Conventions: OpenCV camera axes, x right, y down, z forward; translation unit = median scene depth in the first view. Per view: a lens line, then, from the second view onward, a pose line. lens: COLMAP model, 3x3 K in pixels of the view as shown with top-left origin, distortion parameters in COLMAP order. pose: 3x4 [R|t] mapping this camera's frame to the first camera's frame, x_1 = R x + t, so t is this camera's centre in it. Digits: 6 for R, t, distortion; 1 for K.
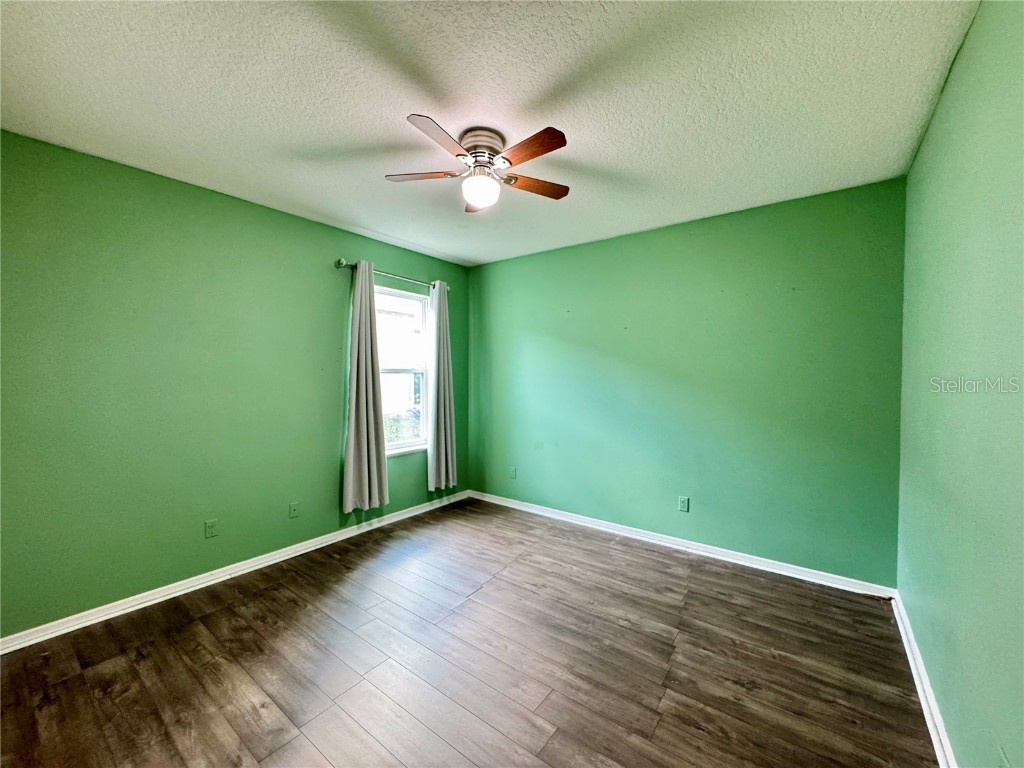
lens RADIAL K [[408.8, 0, 512.0], [0, 408.8, 384.0], [0, 0, 1]] dist [-0.006998, -0.000034]
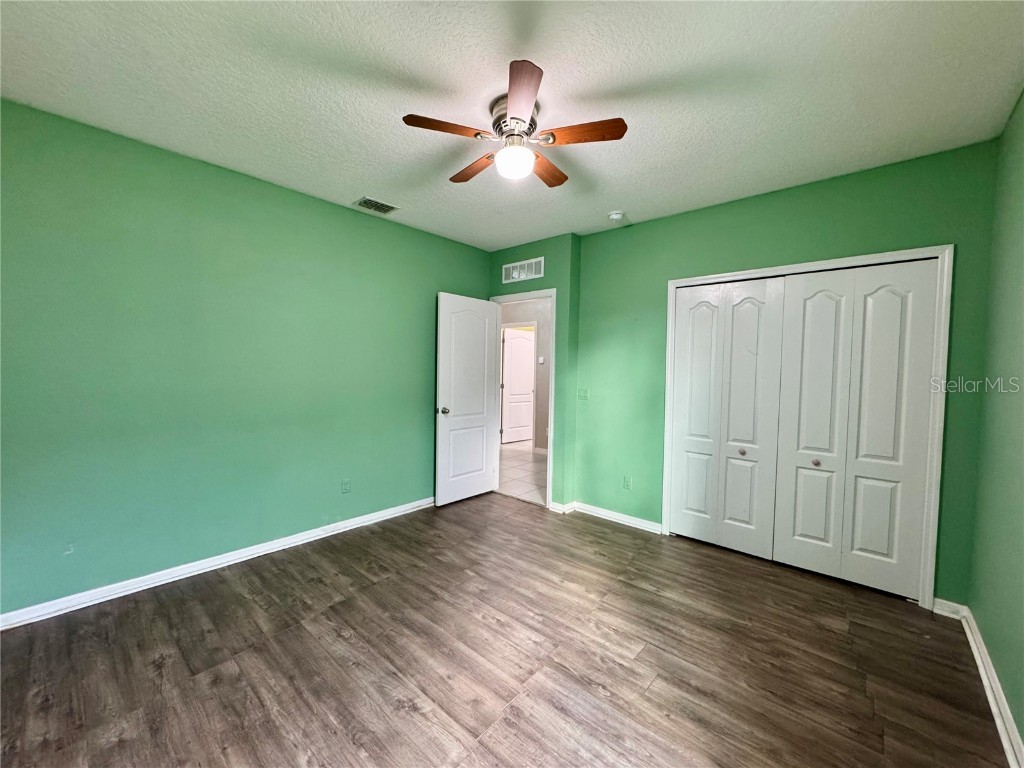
lens RADIAL K [[408.8, 0, 512.0], [0, 408.8, 384.0], [0, 0, 1]] dist [-0.006998, -0.000034]
pose [[-0.996507, -0.022057, 0.080549, -0.148316], [-0.017114, 0.997958, 0.061543, -0.020456], [-0.081742, 0.059950, -0.994849, 1.866646]]
